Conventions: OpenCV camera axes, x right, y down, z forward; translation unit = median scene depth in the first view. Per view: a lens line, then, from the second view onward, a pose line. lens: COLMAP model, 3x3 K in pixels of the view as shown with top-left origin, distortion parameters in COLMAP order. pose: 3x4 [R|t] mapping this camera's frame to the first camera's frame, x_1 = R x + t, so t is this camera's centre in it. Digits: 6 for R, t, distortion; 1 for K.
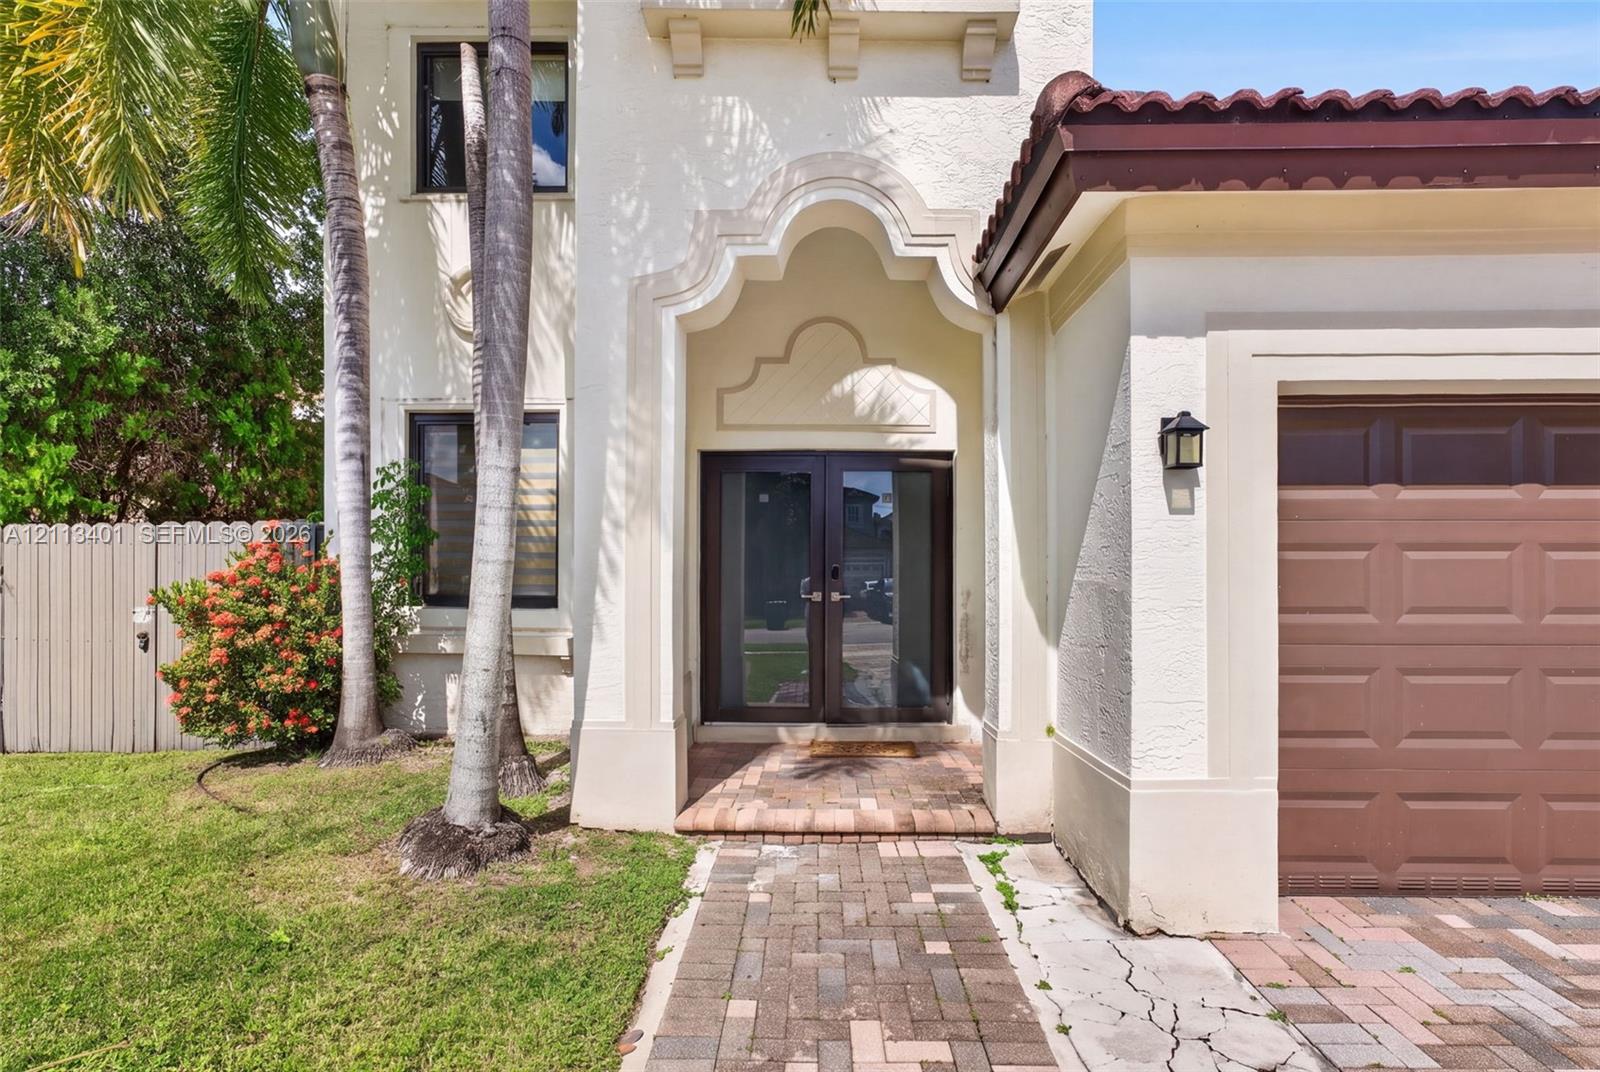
lens RADIAL K [[863.3, 0, 785.9], [0, 863.3, 563.9], [0, 0, 1]] dist [-0.016562, 0.000006]
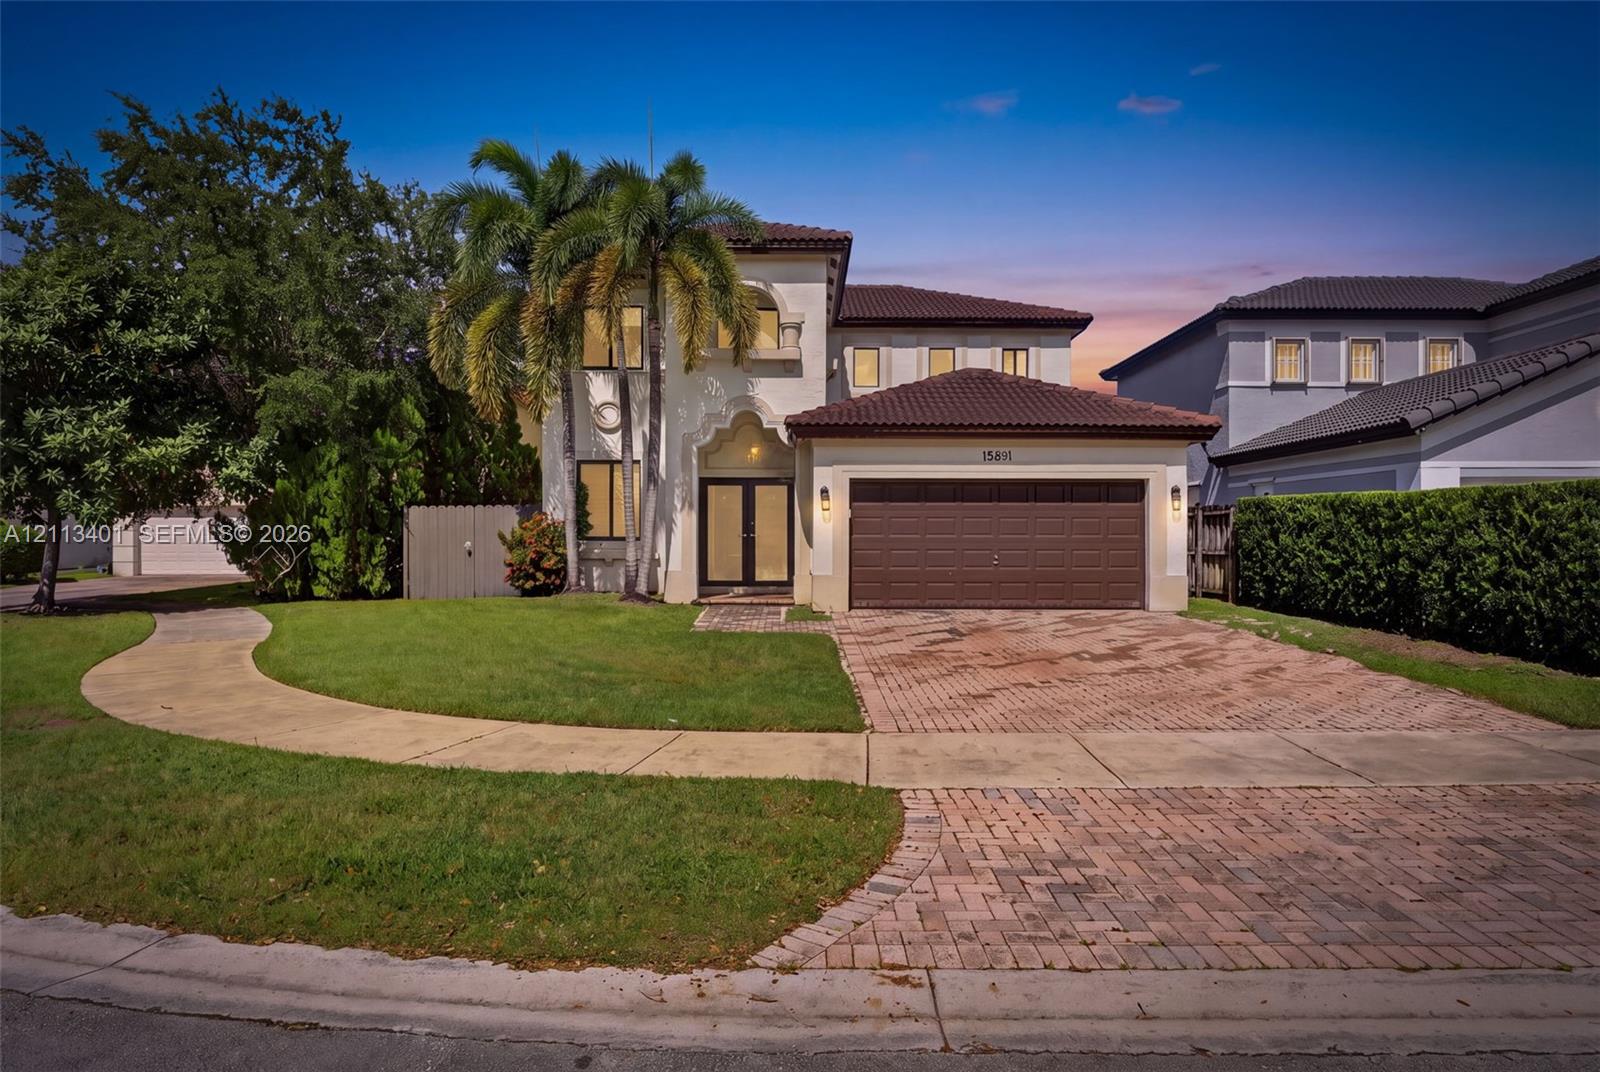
lens RADIAL K [[863.3, 0, 789.0], [0, 863.3, 538.6], [0, 0, 1]] dist [-0.016562, 0.000006]
pose [[0.999119, 0.001078, 0.041957, 0.087527], [-0.001640, 0.999909, 0.013356, 0.020279], [-0.041939, -0.013413, 0.999030, -2.272660]]
